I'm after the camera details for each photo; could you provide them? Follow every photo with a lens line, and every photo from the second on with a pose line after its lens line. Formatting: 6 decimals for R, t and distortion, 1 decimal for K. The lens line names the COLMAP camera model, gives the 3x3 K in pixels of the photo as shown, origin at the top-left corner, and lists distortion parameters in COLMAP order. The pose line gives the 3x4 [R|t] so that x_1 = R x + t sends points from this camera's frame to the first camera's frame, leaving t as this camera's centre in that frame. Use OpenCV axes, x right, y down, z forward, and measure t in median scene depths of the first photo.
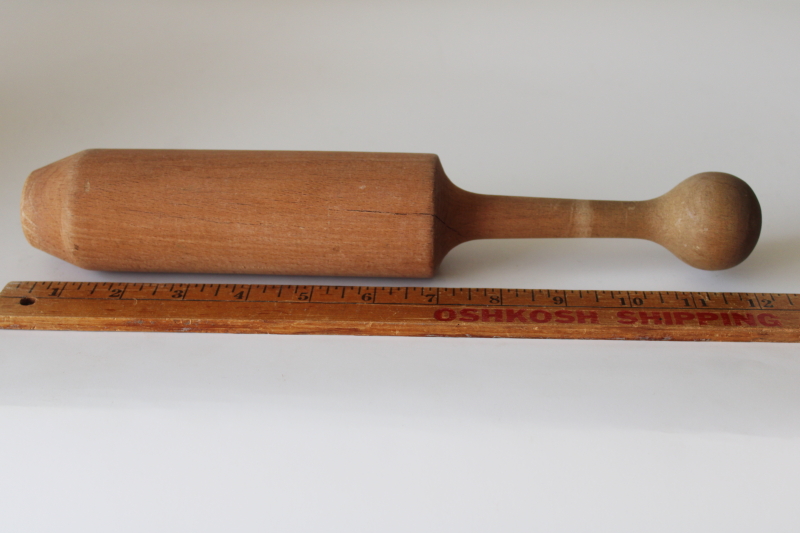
lens RADIAL K [[1157.0, 0, 400.0], [0, 1157.0, 266.5], [0, 0, 1]] dist [-0.024028, -0.005319]
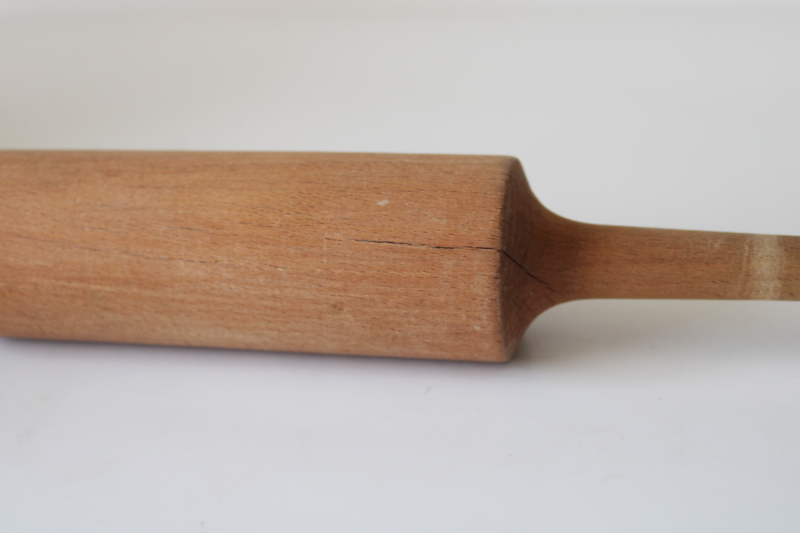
lens RADIAL K [[1157.0, 0, 400.0], [0, 1157.0, 266.5], [0, 0, 1]] dist [-0.024028, -0.005319]
pose [[0.988859, 0.018910, -0.147649, 0.063762], [-0.033242, 0.994902, -0.095213, 0.020170], [0.145096, 0.099061, 0.984446, 0.412928]]
